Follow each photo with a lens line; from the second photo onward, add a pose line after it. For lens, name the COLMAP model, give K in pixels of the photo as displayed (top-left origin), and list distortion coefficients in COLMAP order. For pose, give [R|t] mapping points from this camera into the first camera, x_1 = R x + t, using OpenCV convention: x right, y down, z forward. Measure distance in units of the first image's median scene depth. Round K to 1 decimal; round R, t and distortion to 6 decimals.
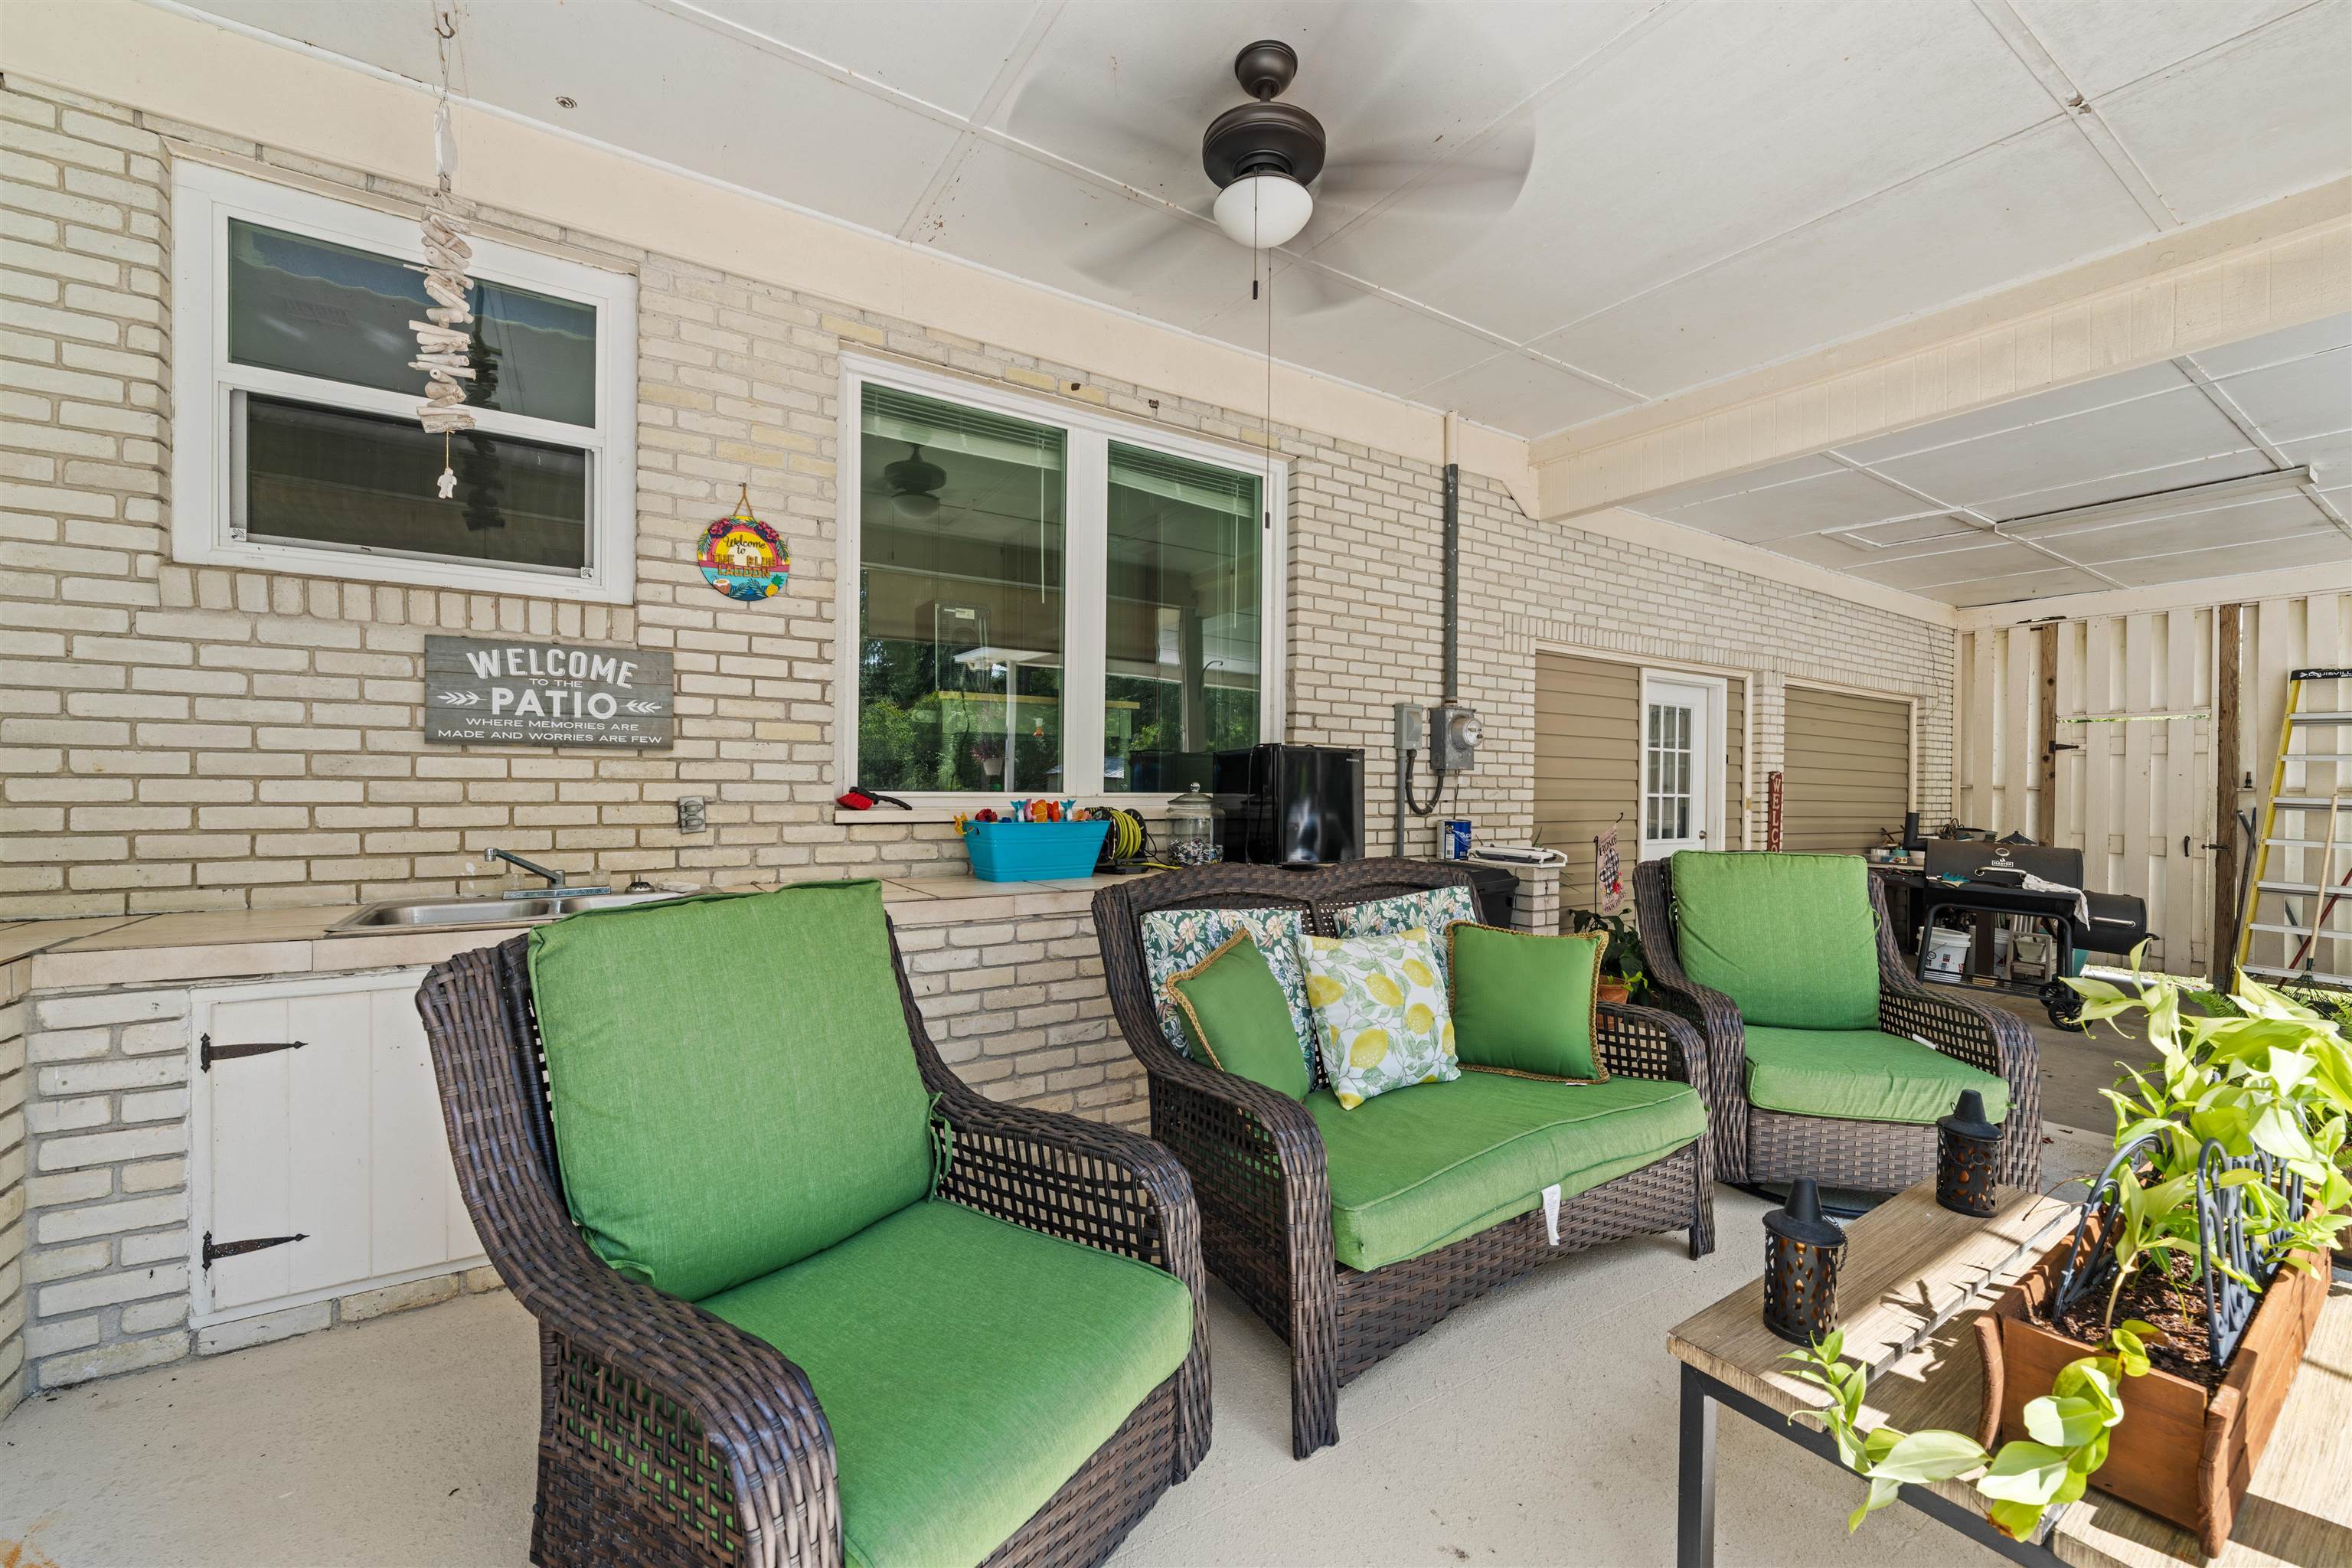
lens RADIAL K [[945.5, 0, 1176.1], [0, 945.5, 792.2], [0, 0, 1]] dist [0.001240, 0.000011]
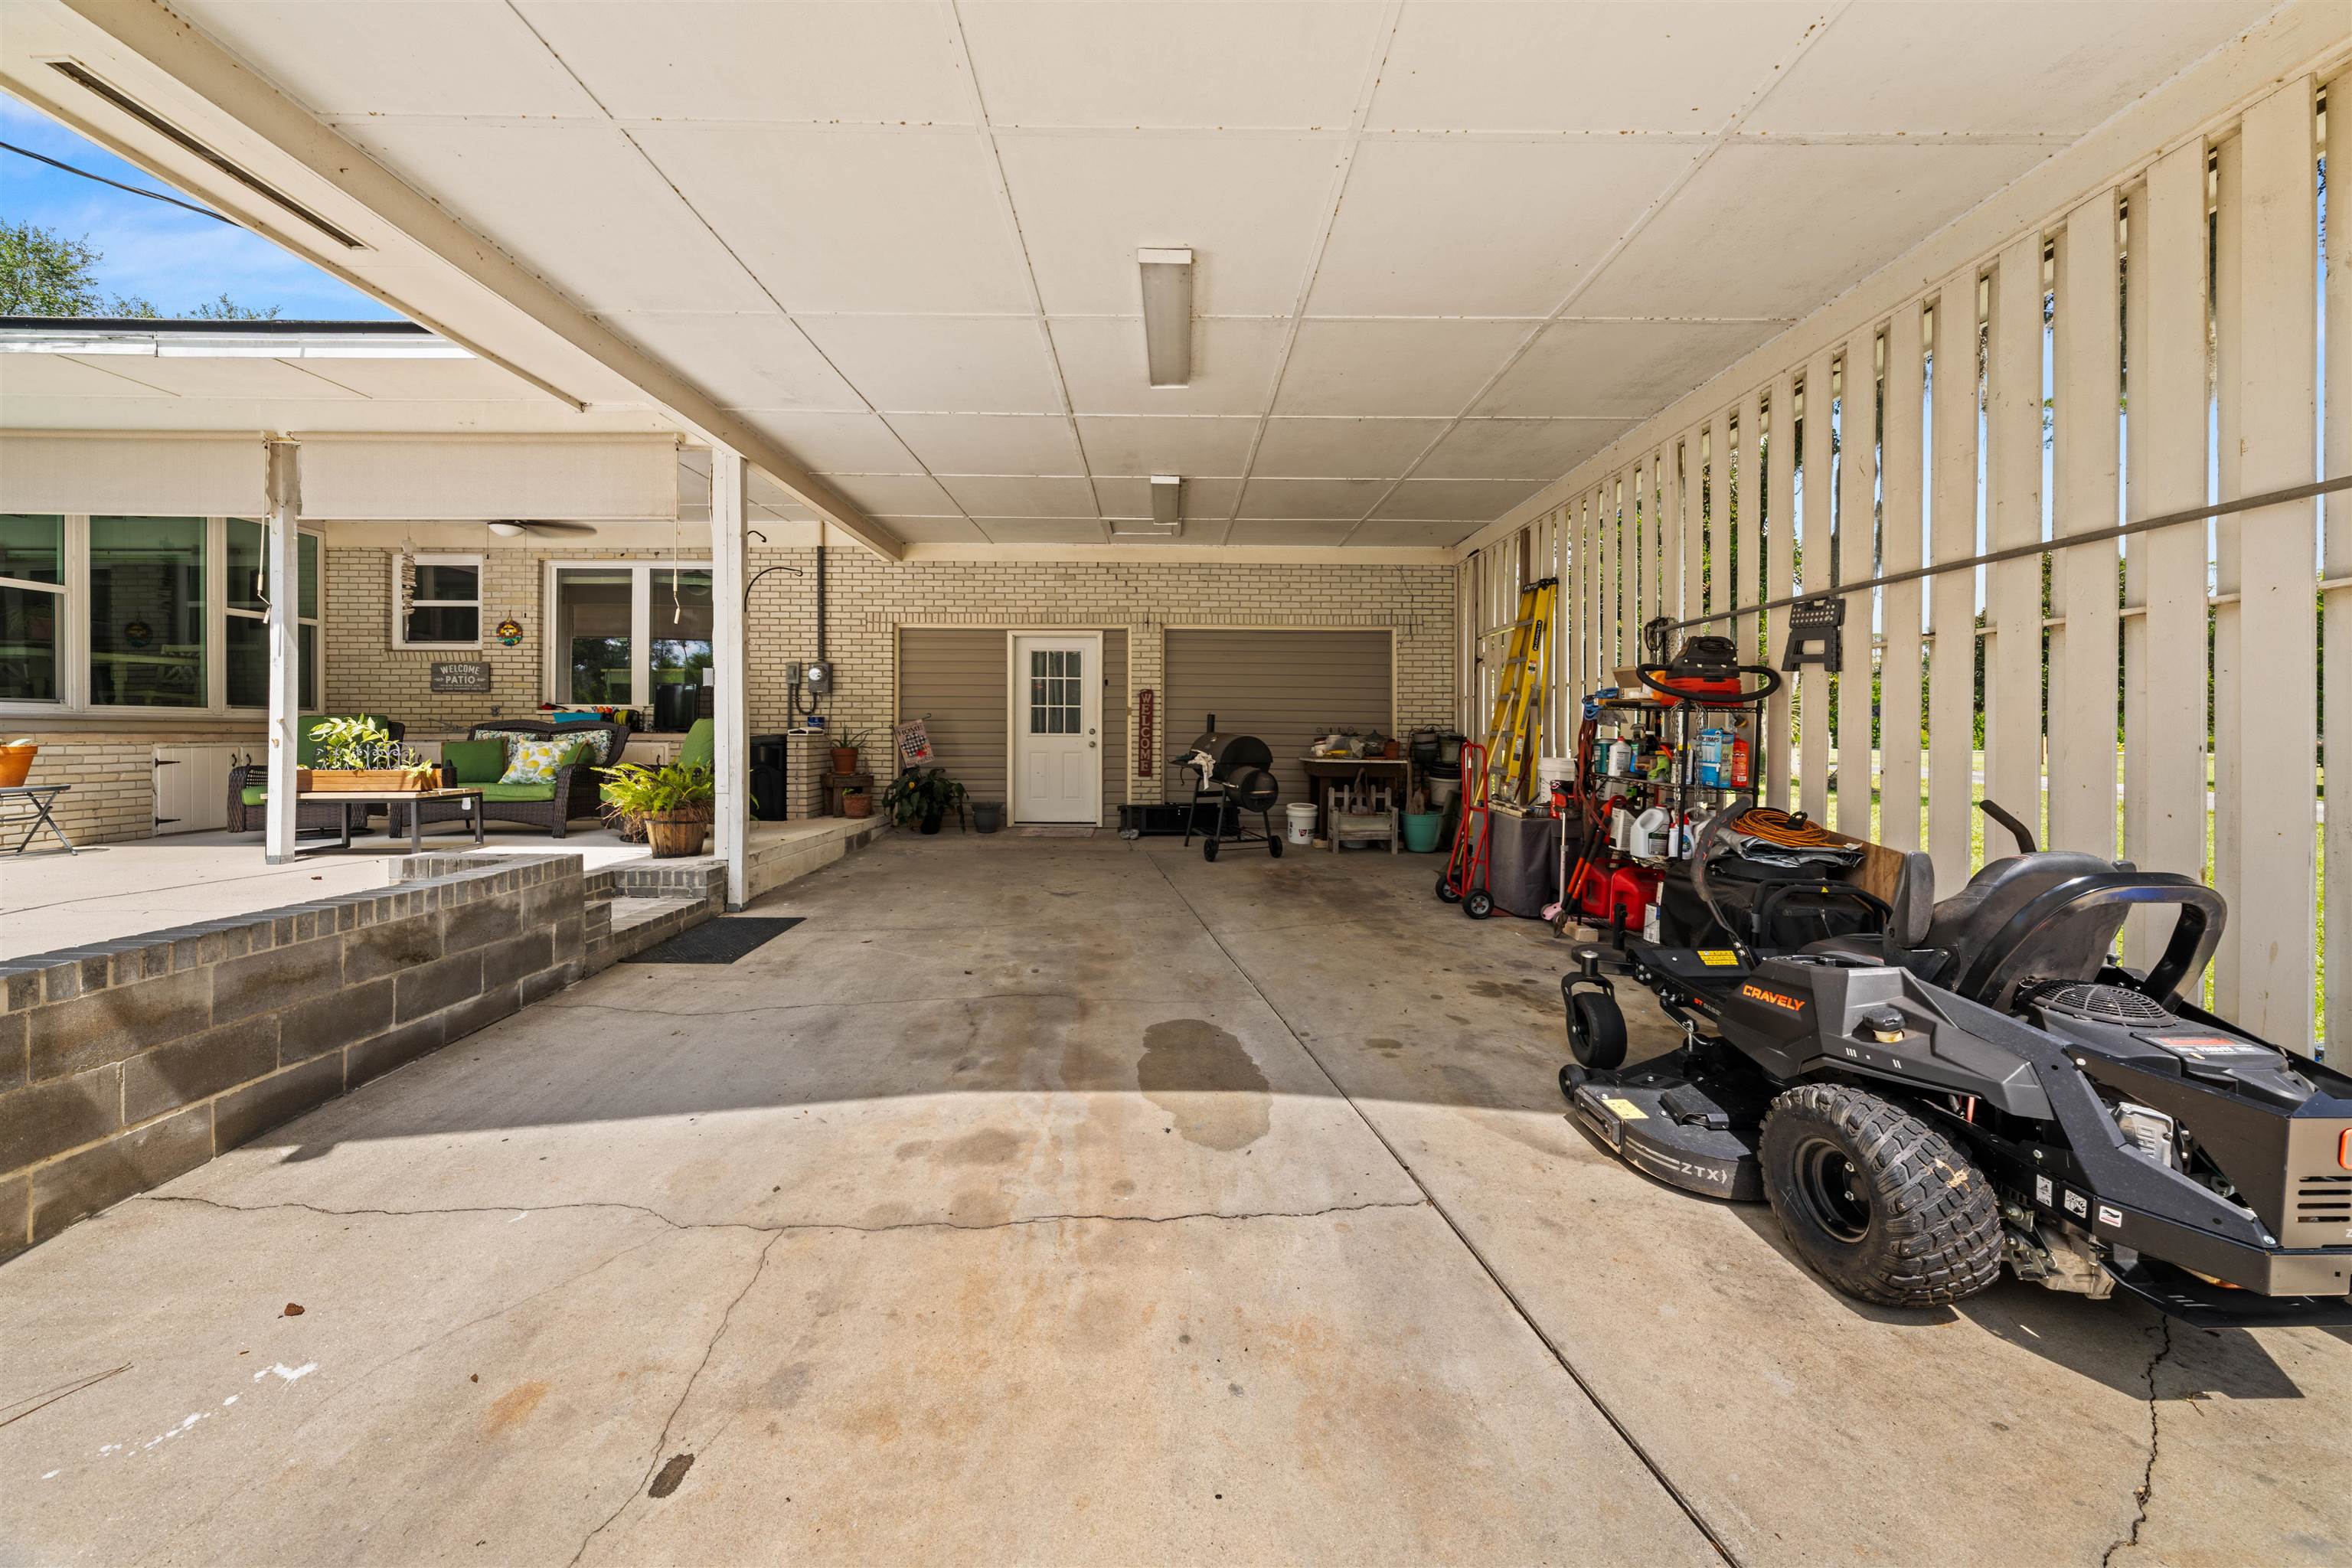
lens RADIAL K [[816.6, 0, 1176.4], [0, 816.6, 728.1], [0, 0, 1]] dist [-0.000856, -0.000019]
pose [[0.842740, -0.004171, -0.538305, 3.122902], [0.002198, 0.999988, -0.004306, 0.104131], [0.538317, 0.002445, 0.842739, -0.148964]]
